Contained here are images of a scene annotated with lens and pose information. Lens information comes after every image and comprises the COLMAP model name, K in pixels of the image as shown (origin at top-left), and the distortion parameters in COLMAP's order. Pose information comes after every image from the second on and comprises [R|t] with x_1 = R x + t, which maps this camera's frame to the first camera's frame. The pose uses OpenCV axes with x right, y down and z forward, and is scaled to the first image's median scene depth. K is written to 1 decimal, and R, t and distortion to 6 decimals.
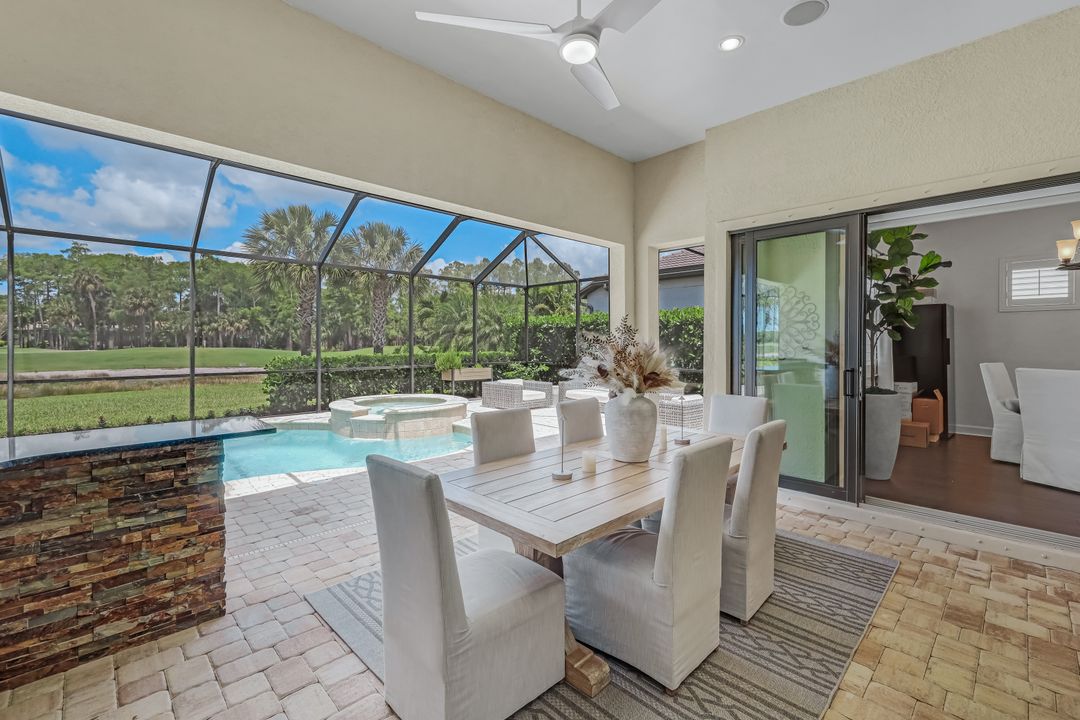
lens RADIAL K [[485.8, 0, 532.0], [0, 485.8, 351.6], [0, 0, 1]] dist [0.002026, 0.000412]
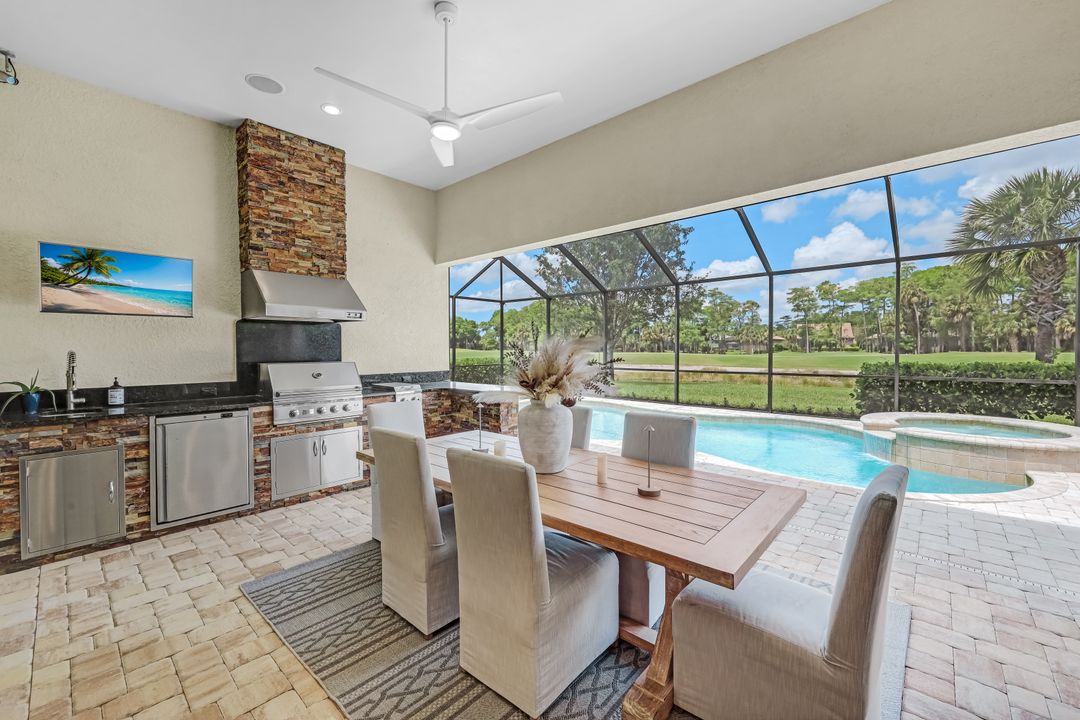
lens RADIAL K [[435.9, 0, 539.2], [0, 435.9, 355.6], [0, 0, 1]] dist [0.001379, 0.000273]
pose [[0.086797, 0.010233, -0.996173, 0.147293], [-0.010851, 0.999898, 0.009326, -0.001066], [0.996167, 0.010000, 0.086899, 0.129649]]
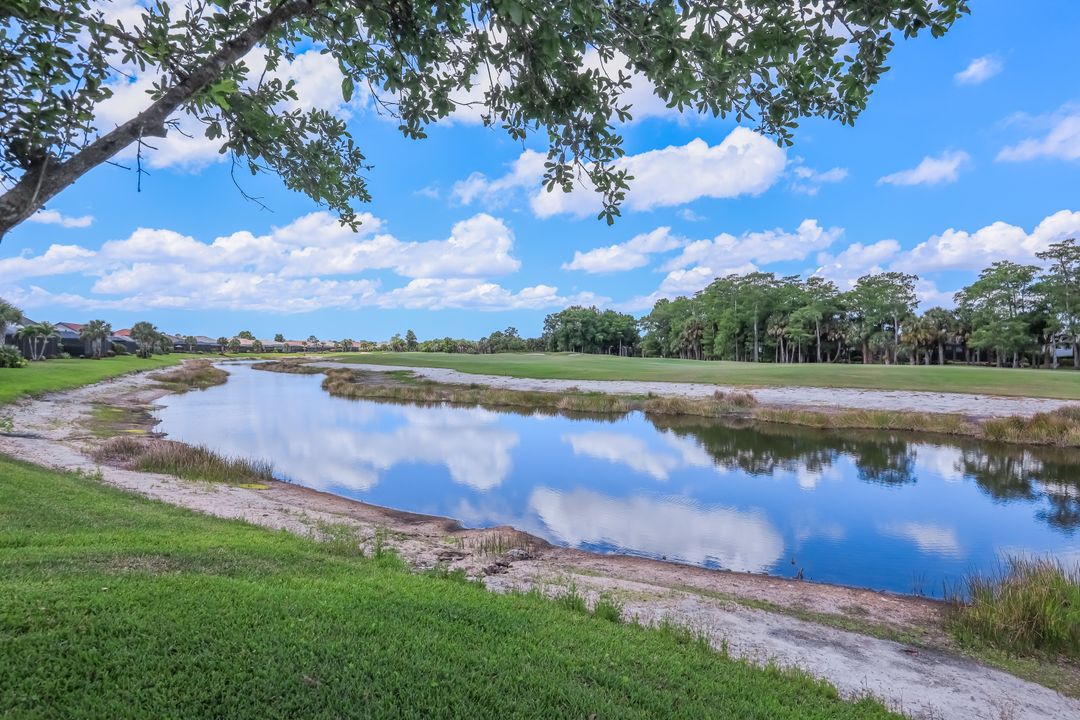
lens RADIAL K [[575.6, 0, 540.0], [0, 575.6, 360.0], [0, 0, 1]] dist [-0.000365, -0.000001]
pose [[-0.245580, 0.002396, -0.969373, -0.773040], [-0.021764, 0.999731, 0.007985, -0.012567], [0.969132, 0.023058, -0.245462, 0.476541]]
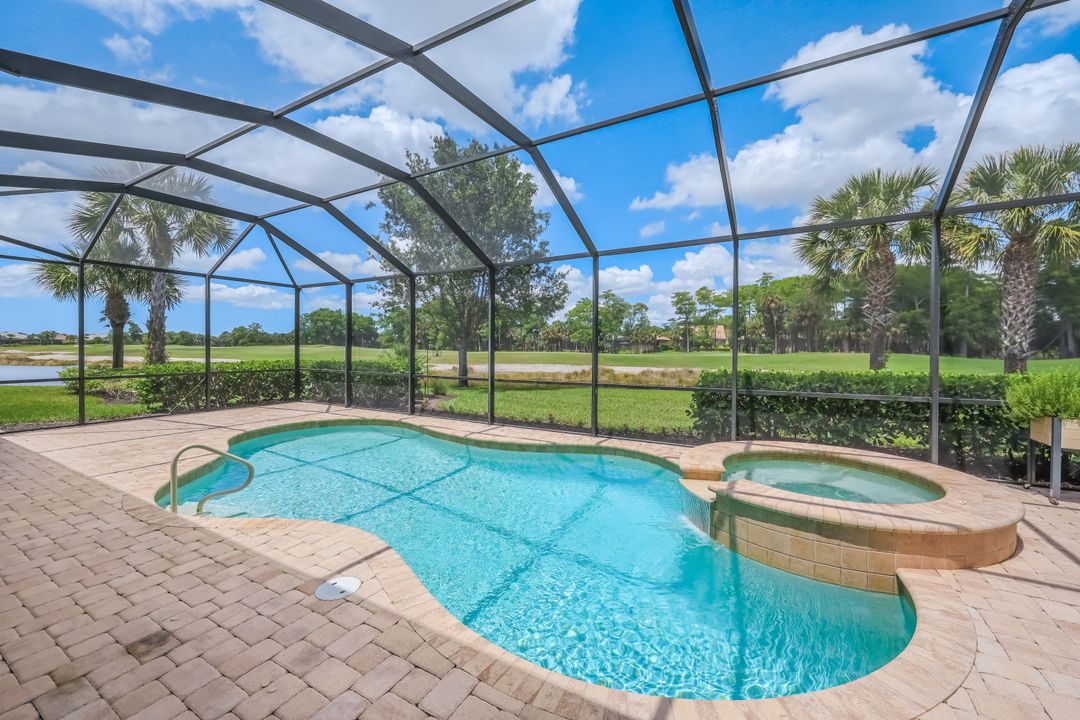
lens RADIAL K [[432.1, 0, 538.3], [0, 432.1, 354.1], [0, 0, 1]] dist [0.002373, 0.000330]
pose [[0.293924, 0.010340, -0.955773, 0.030980], [-0.014320, 0.999877, 0.006413, -0.007010], [0.955722, 0.011802, 0.294036, 0.265254]]
